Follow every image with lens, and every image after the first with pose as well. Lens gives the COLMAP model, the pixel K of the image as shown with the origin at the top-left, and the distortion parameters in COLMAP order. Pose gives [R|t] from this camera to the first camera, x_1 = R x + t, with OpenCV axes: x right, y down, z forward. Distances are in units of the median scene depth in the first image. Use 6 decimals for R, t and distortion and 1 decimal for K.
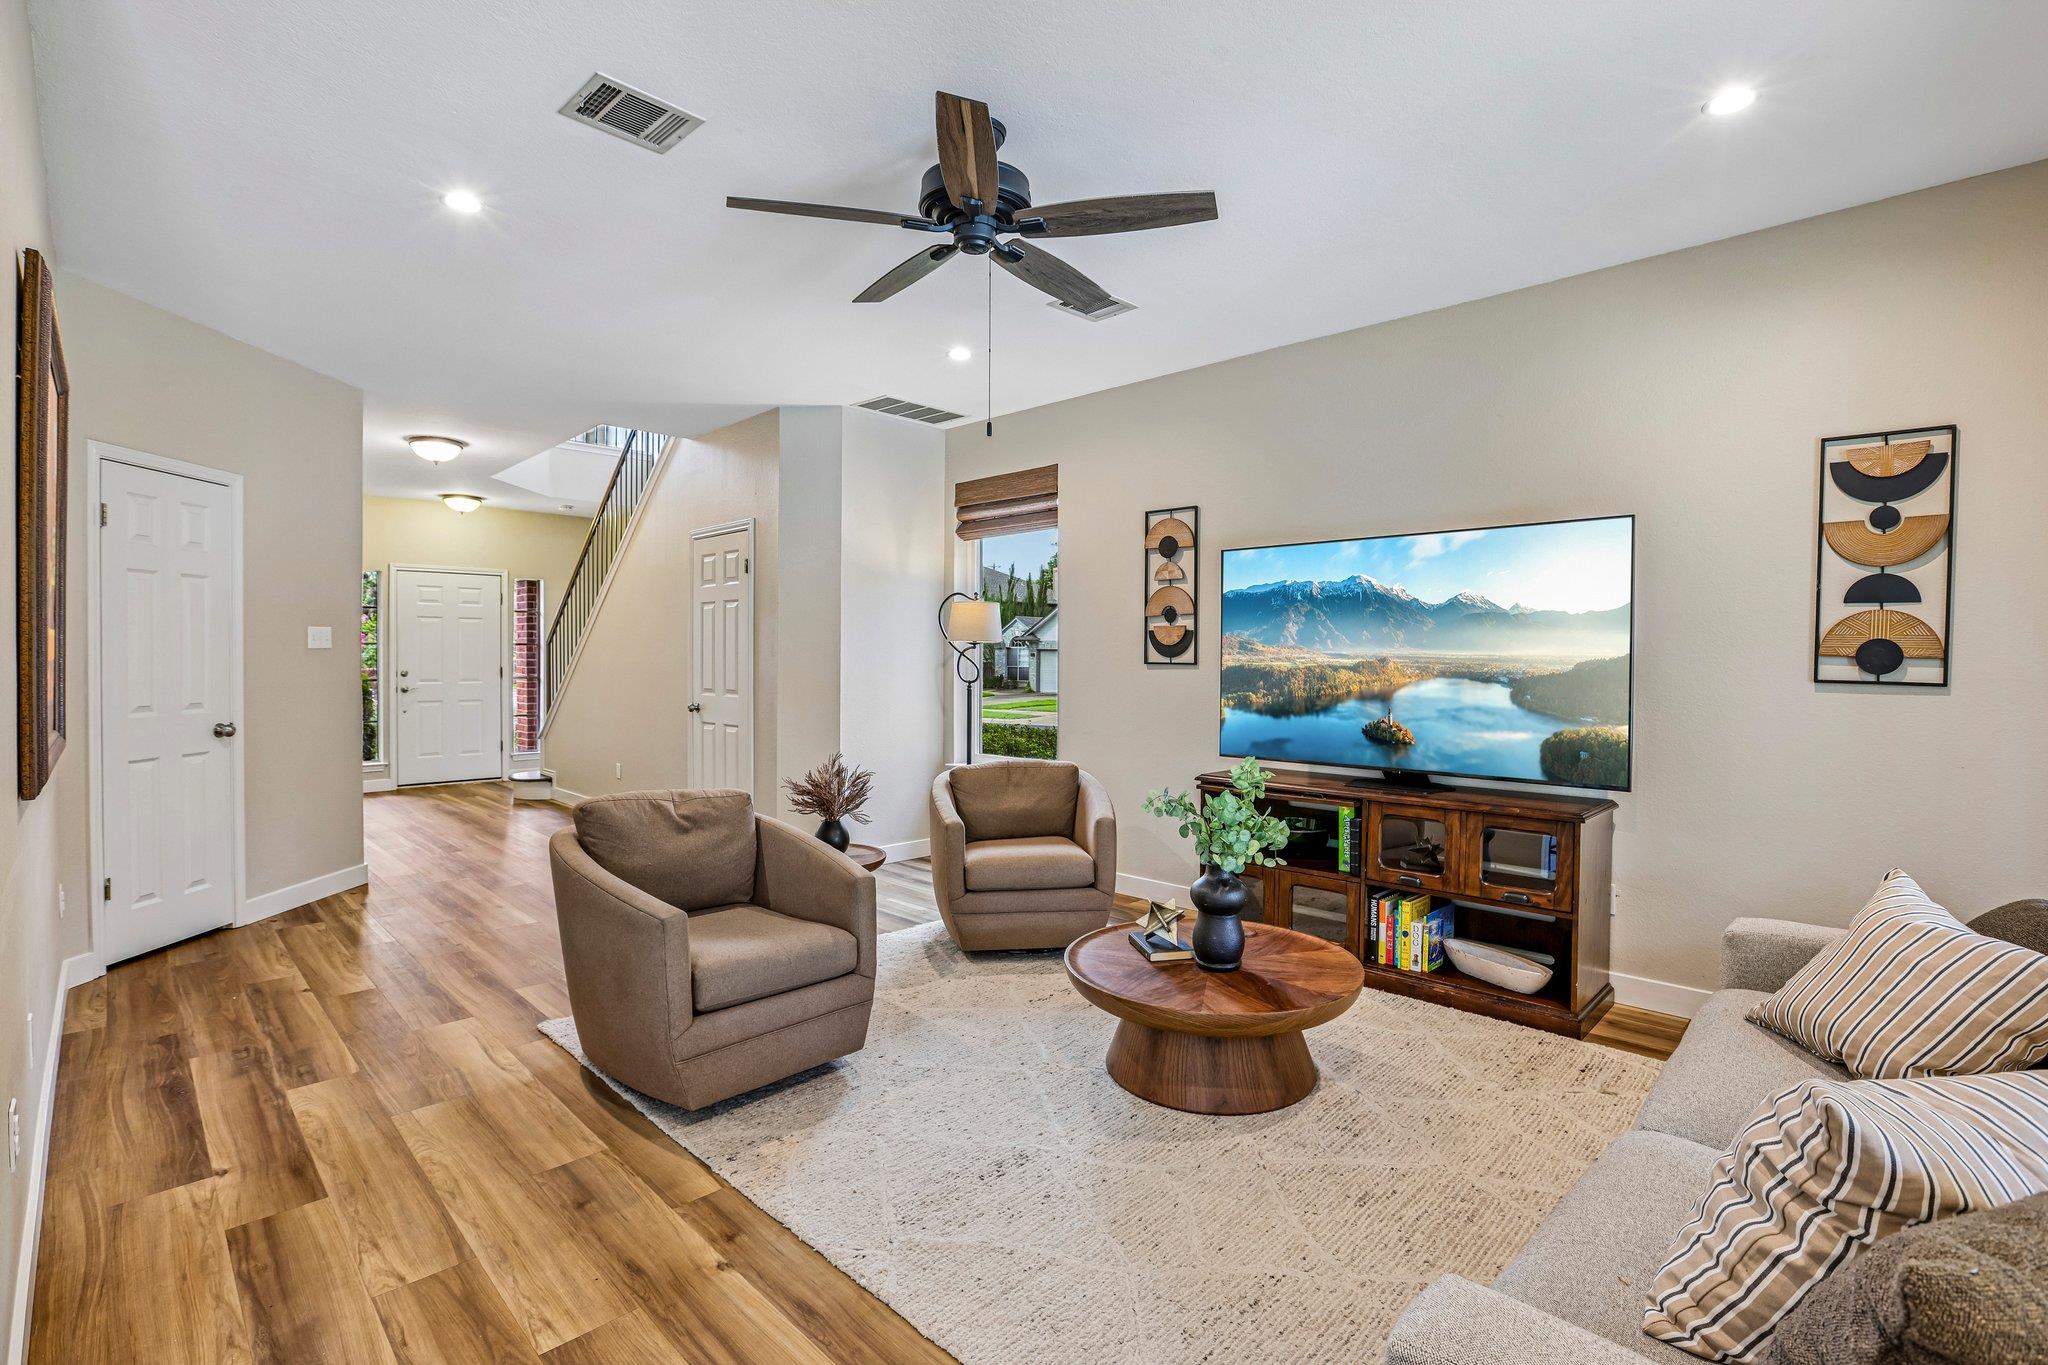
lens RADIAL K [[924.7, 0, 1030.9], [0, 924.7, 676.3], [0, 0, 1]] dist [-0.033752, 0.002935]
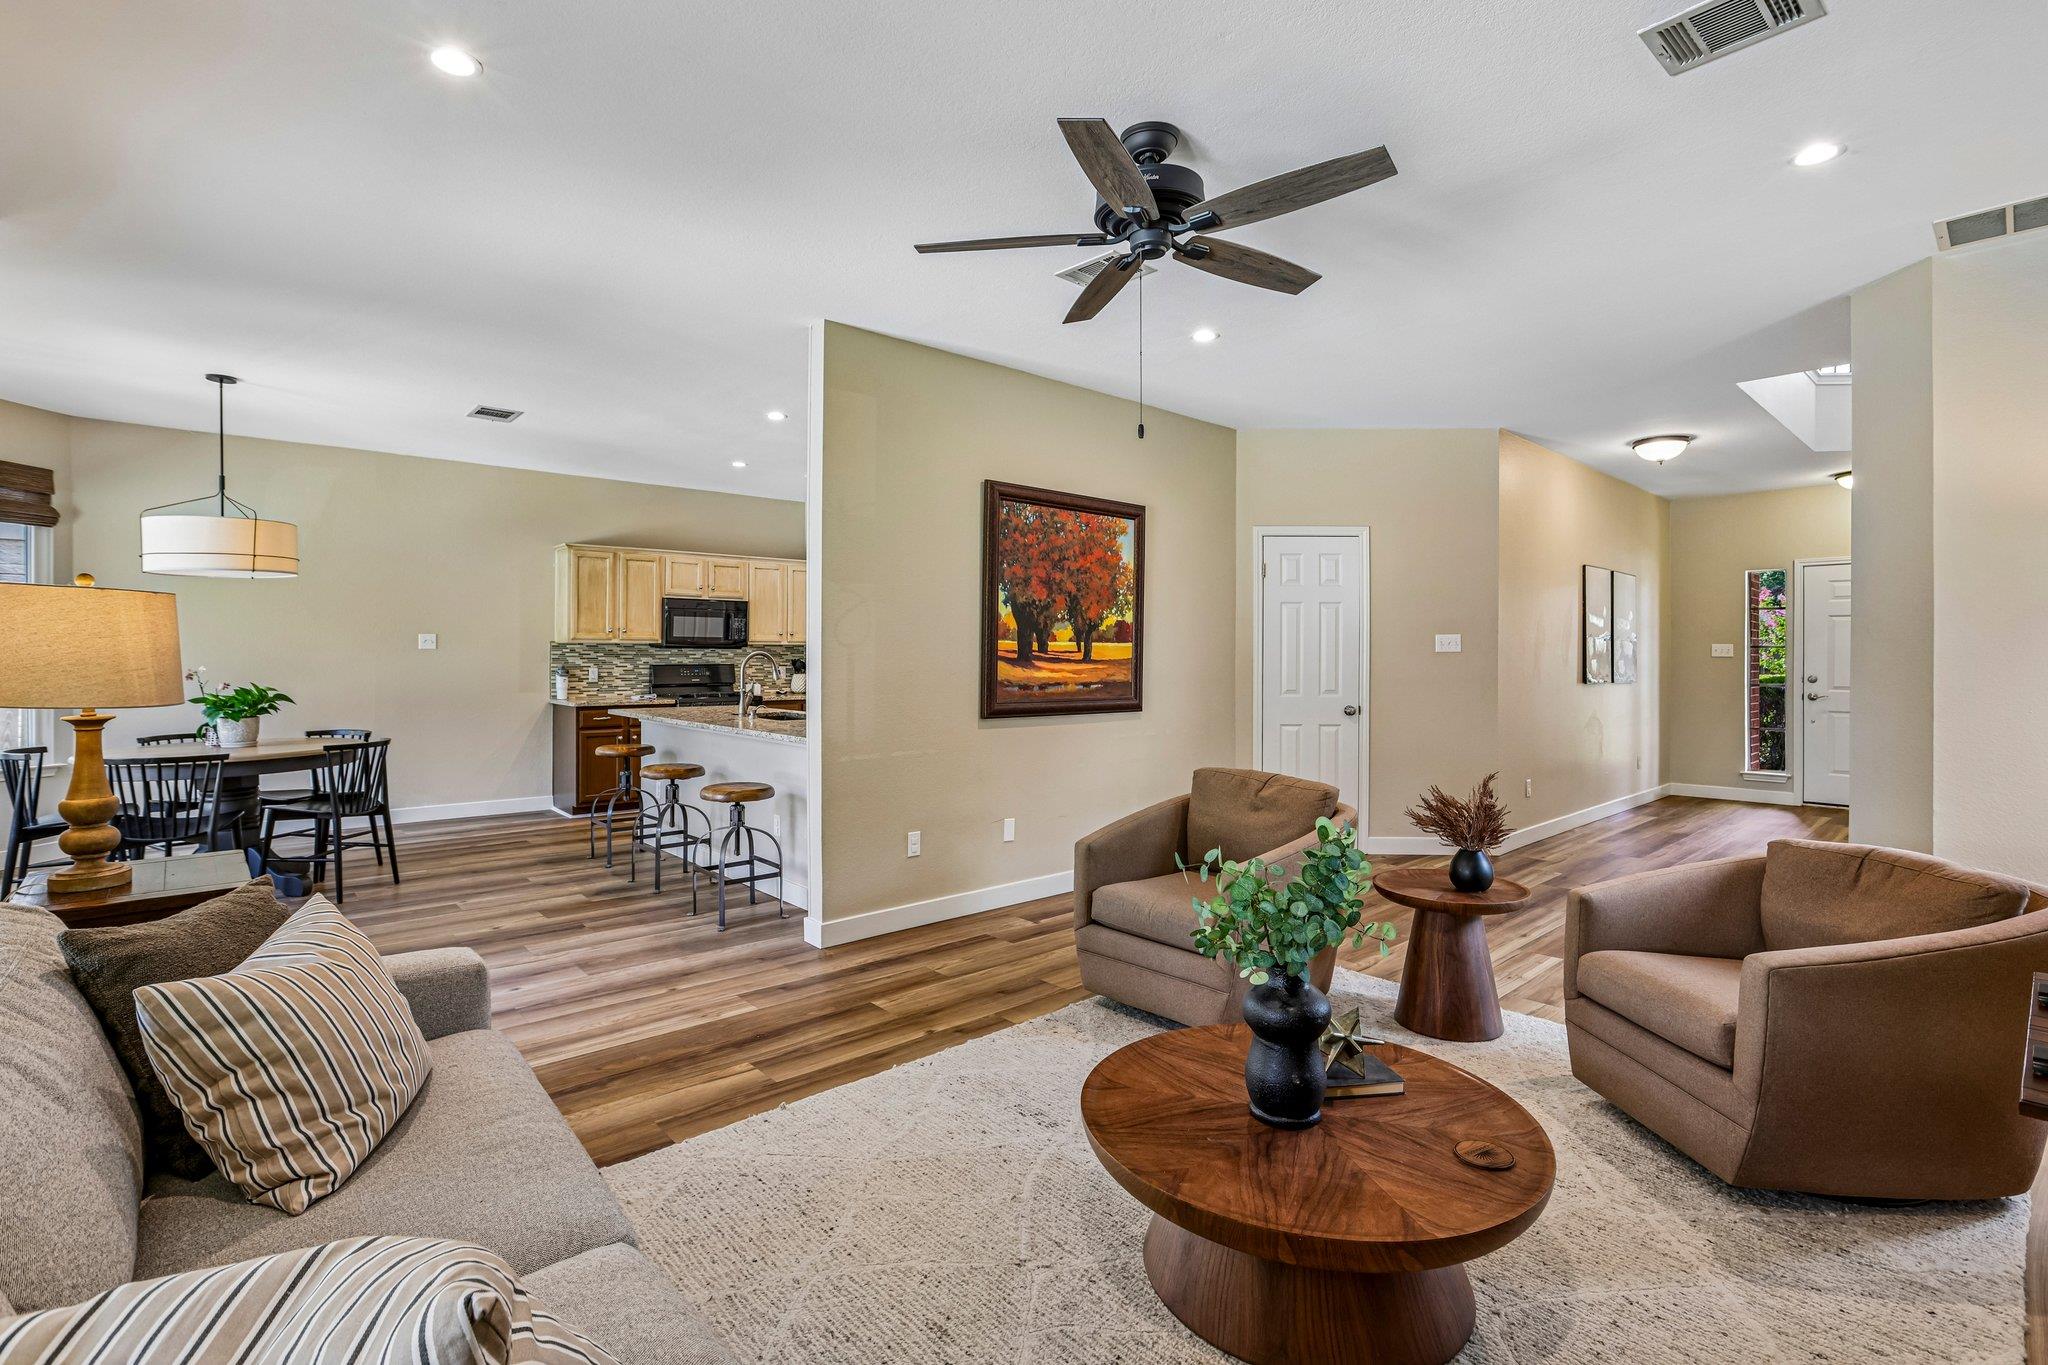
lens RADIAL K [[924.7, 0, 983.1], [0, 924.7, 659.3], [0, 0, 1]] dist [-0.033752, 0.002935]
pose [[-0.075086, -0.000077, -0.997177, 0.993475], [-0.024833, 0.999690, 0.001792, -0.015019], [0.996868, 0.024898, -0.075065, 0.926032]]
